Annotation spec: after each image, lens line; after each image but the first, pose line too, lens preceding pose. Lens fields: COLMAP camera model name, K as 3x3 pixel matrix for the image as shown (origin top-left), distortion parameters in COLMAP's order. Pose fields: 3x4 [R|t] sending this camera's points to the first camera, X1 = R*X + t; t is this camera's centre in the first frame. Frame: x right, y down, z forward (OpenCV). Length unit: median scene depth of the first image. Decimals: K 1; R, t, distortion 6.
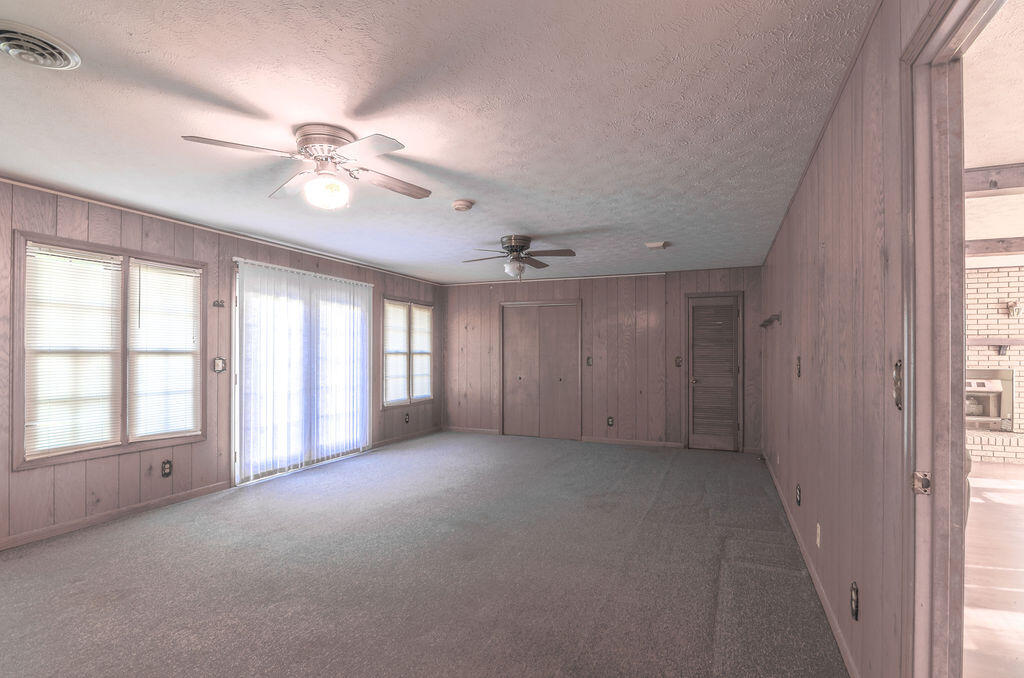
lens RADIAL K [[490.6, 0, 512.9], [0, 490.6, 348.3], [0, 0, 1]] dist [-0.000527, -0.010261]
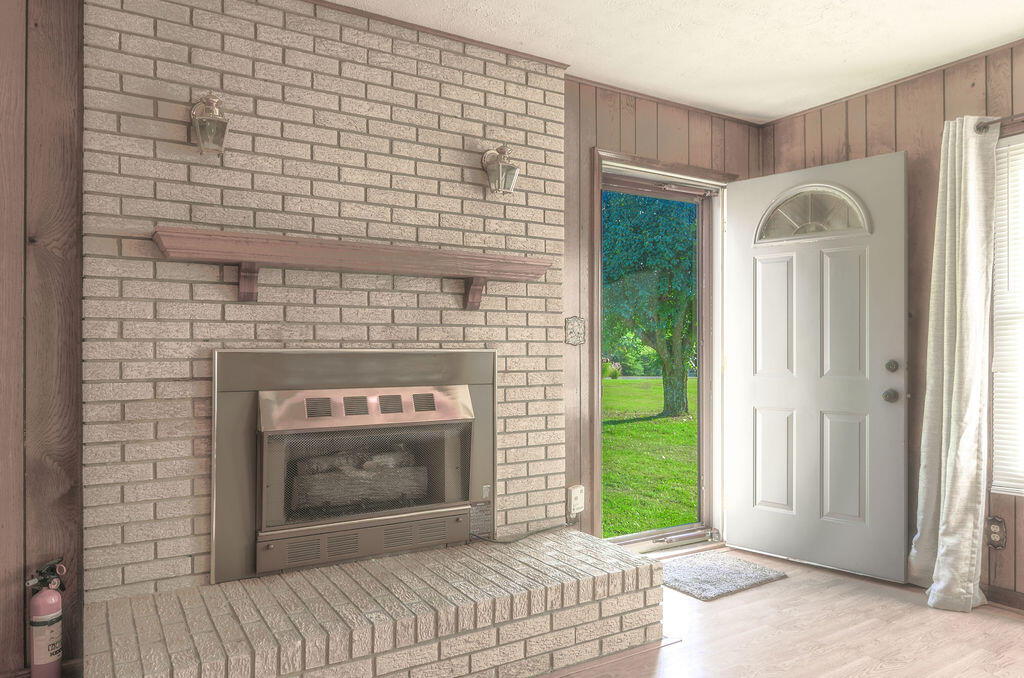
lens RADIAL K [[689.5, 0, 511.9], [0, 689.5, 348.6], [0, 0, 1]] dist [-0.003112, -0.001056]
pose [[0.584257, -0.002570, 0.811565, 0.884271], [-0.004866, 0.999966, 0.006670, 0.051413], [-0.811554, -0.007846, 0.584225, 0.964968]]
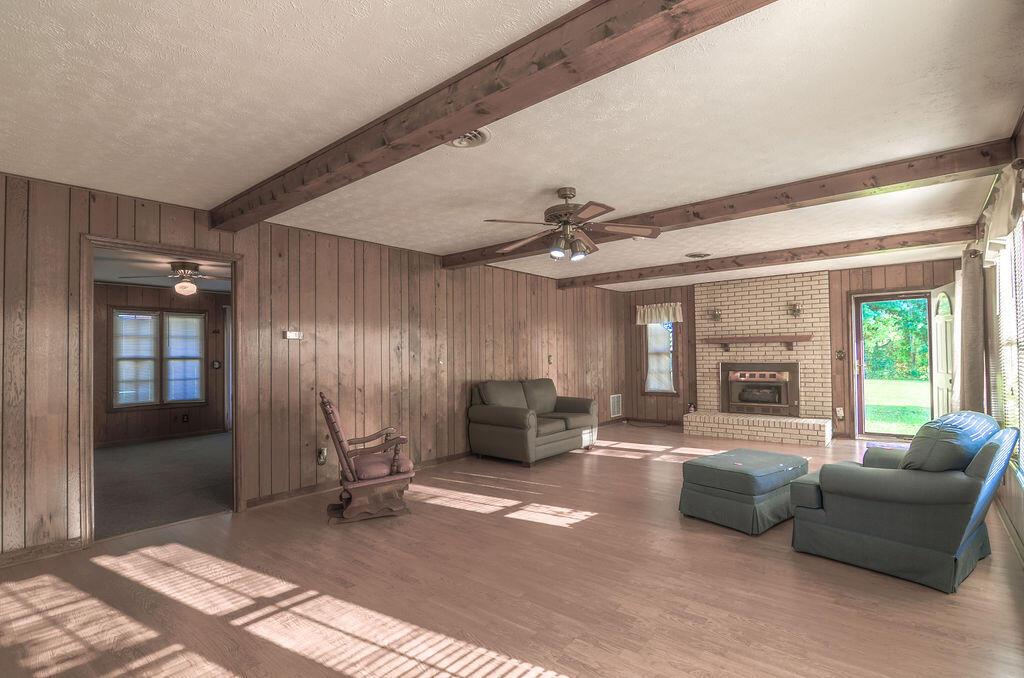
lens RADIAL K [[490.6, 0, 512.9], [0, 490.6, 348.3], [0, 0, 1]] dist [-0.000527, -0.010261]
pose [[0.956090, -0.020631, -0.292345, 0.984091], [0.019162, 0.999785, -0.007887, 0.008011], [0.292445, 0.001939, 0.956281, -0.420754]]
